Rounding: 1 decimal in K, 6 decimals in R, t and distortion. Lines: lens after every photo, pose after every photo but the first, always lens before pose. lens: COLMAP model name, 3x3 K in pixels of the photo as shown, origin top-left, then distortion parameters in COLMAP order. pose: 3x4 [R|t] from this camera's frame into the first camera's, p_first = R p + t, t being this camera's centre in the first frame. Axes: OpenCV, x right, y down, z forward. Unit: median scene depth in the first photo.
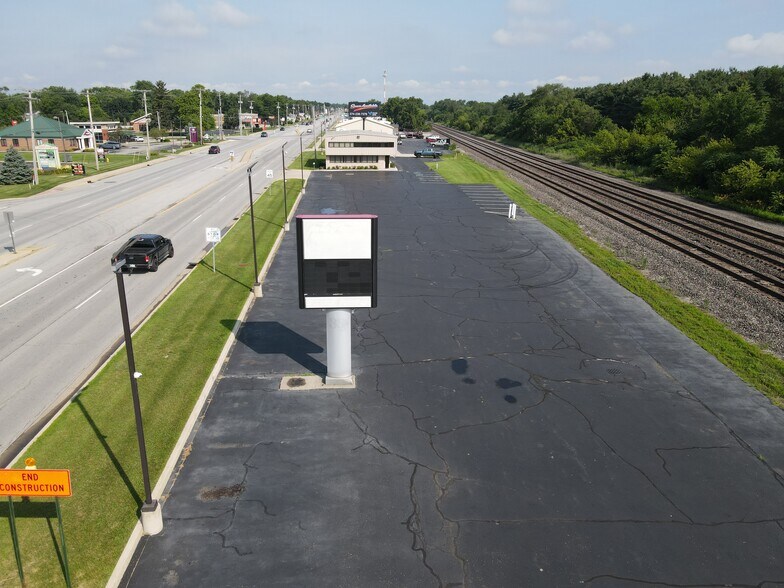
lens RADIAL K [[578.9, 0, 391.5], [0, 578.9, 287.8], [0, 0, 1]] dist [-0.006952, 0.046998]
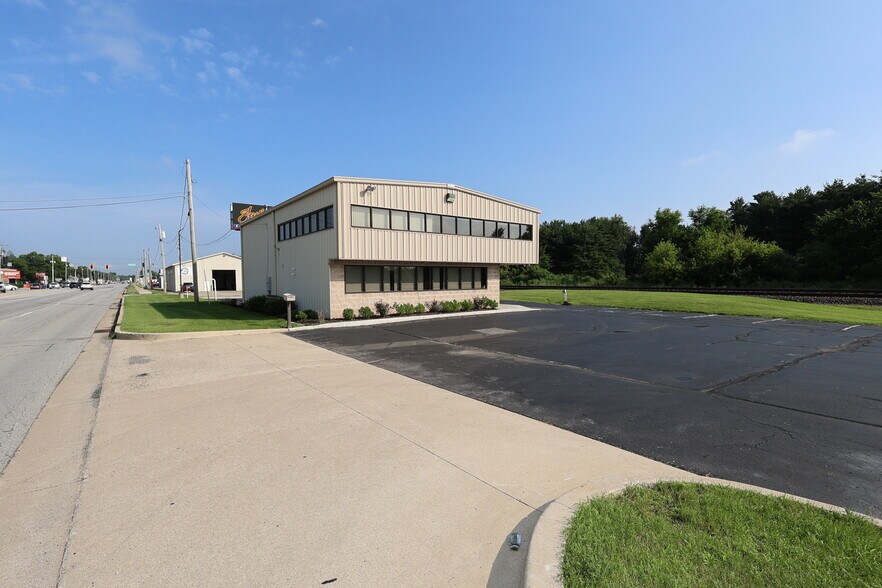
lens RADIAL K [[406.9, 0, 435.7], [0, 406.9, 293.4], [0, 0, 1]] dist [-0.000432, -0.000054]
pose [[0.841452, -0.036739, 0.539082, -0.169170], [0.175858, 0.961987, -0.208936, -0.175822], [-0.510914, 0.270611, 0.815927, 0.851981]]
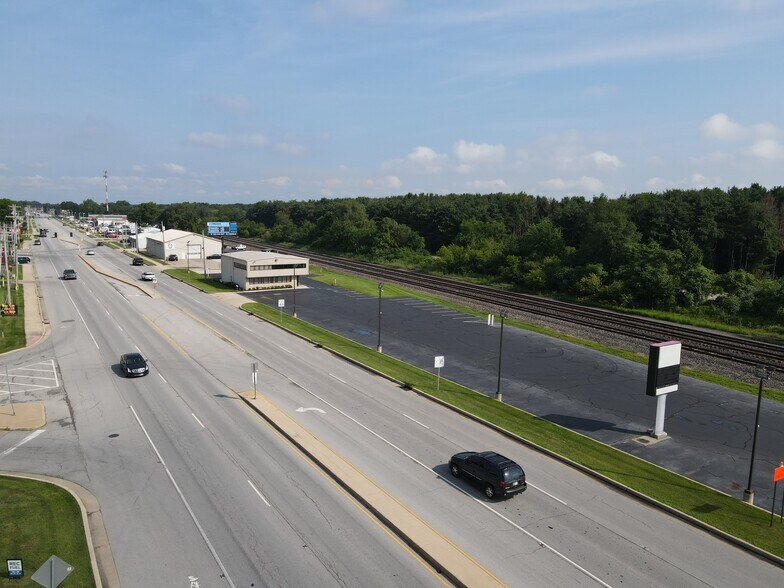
lens RADIAL K [[578.9, 0, 391.5], [0, 578.9, 287.8], [0, 0, 1]] dist [-0.006952, 0.046998]
pose [[0.884475, -0.057798, 0.462995, -0.376317], [0.131081, 0.983115, -0.127683, -0.038382], [-0.447797, 0.173622, 0.877116, -0.061606]]
